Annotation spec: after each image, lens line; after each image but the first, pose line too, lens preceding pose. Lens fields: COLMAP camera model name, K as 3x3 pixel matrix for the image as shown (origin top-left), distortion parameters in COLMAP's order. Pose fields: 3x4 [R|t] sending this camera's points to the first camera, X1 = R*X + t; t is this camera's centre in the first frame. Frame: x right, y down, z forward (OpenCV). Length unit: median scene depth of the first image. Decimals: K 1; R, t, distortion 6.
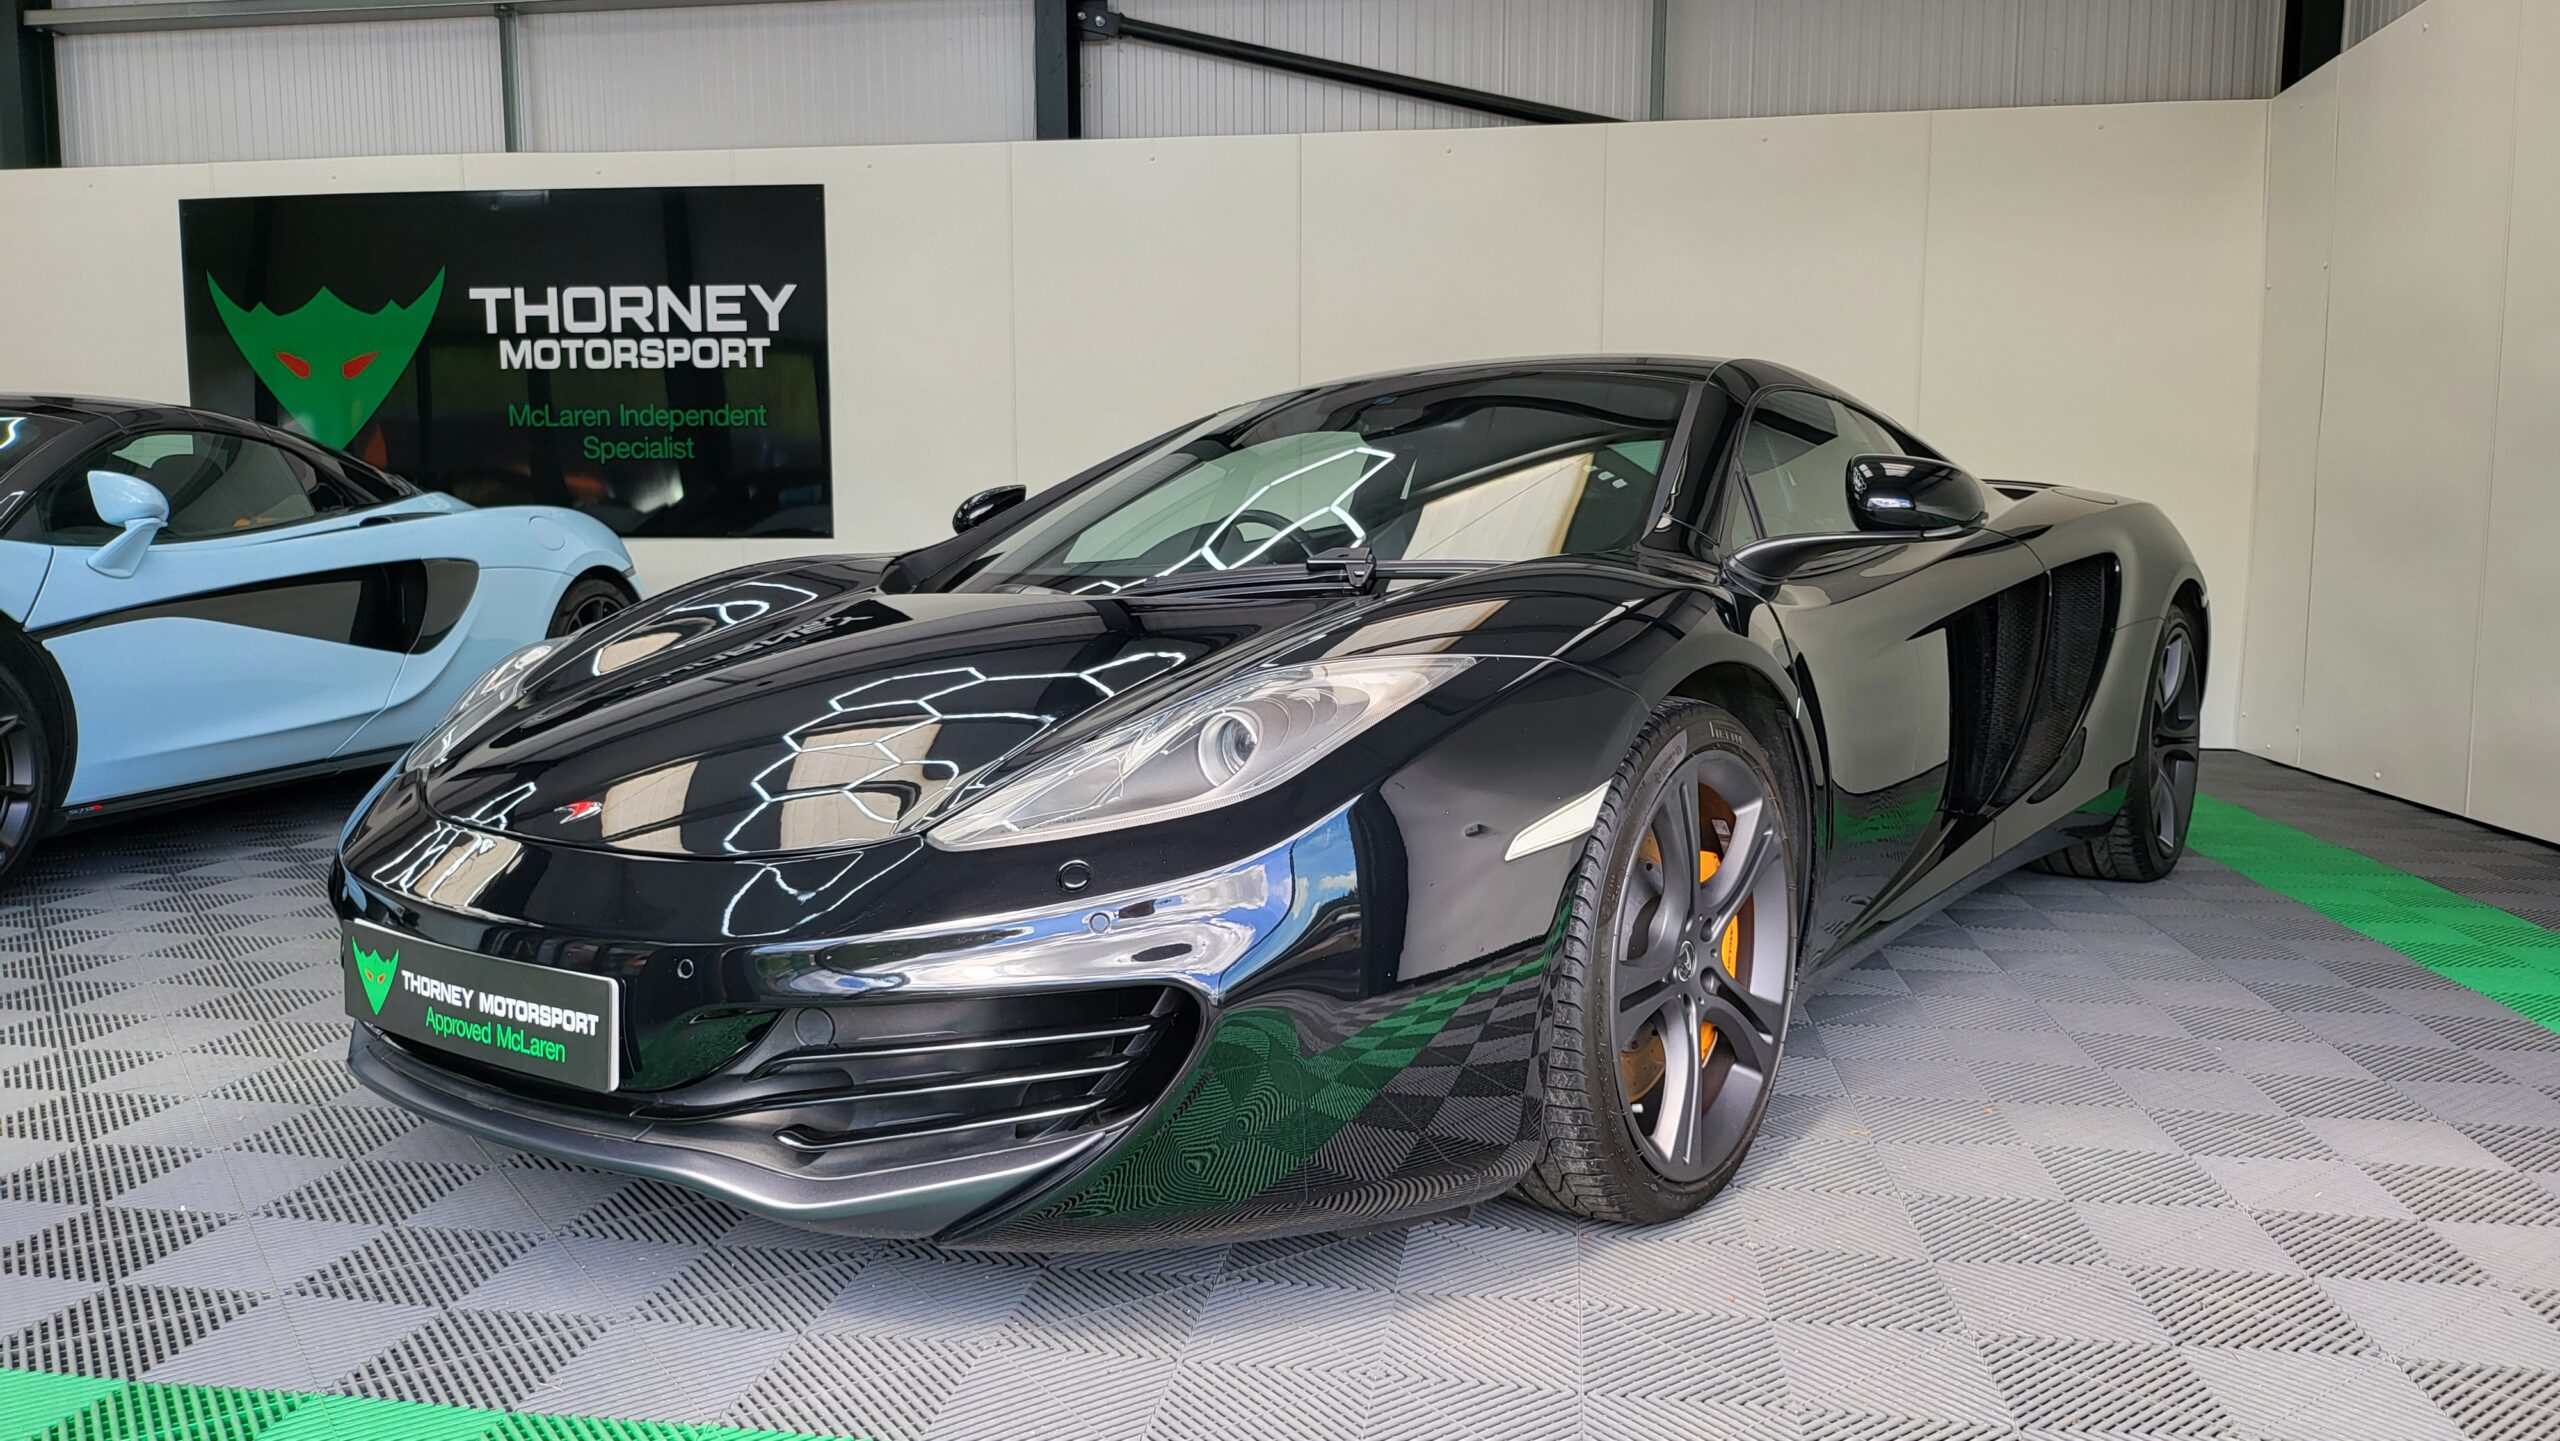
lens RADIAL K [[1822.4, 0, 1301.4], [0, 1822.4, 739.0], [0, 0, 1]] dist [0.063072, -0.081752]
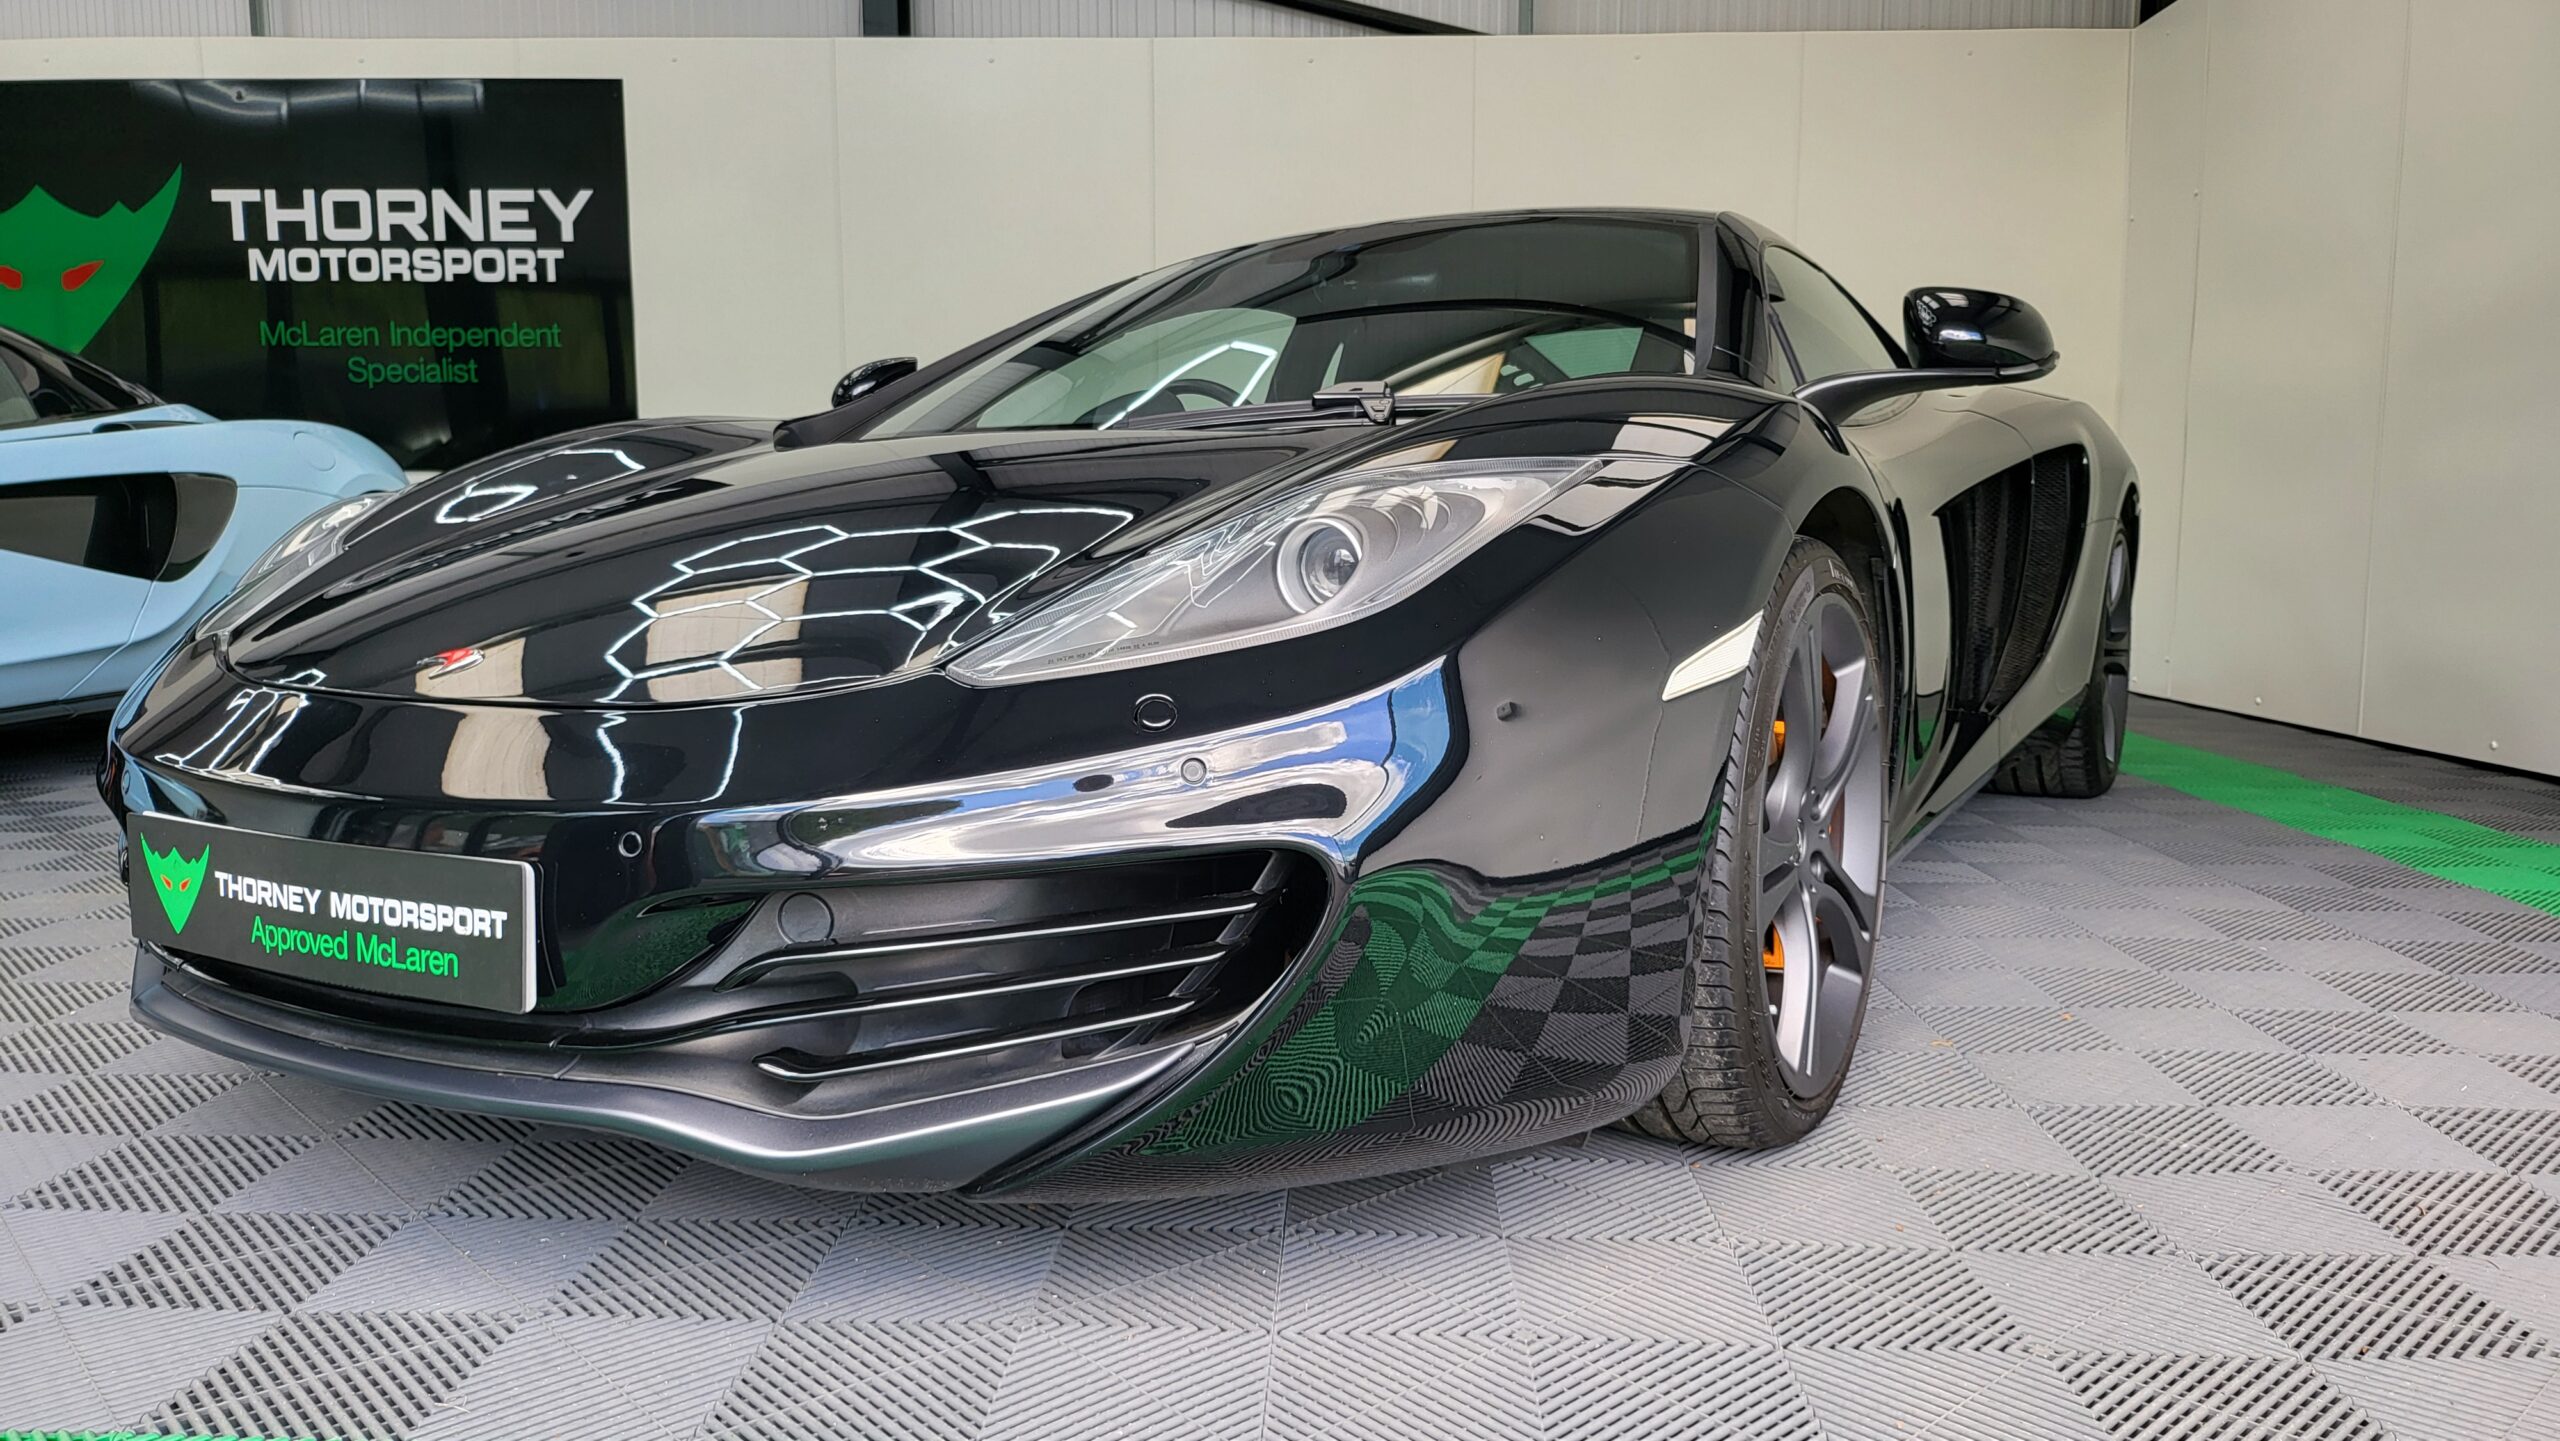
lens RADIAL K [[1822.4, 0, 1301.4], [0, 1822.4, 739.0], [0, 0, 1]] dist [0.063072, -0.081752]
pose [[0.993273, -0.013205, 0.115043, -0.114014], [0.012112, 0.999875, 0.010196, 0.059675], [-0.115163, -0.008734, 0.993308, 0.170678]]
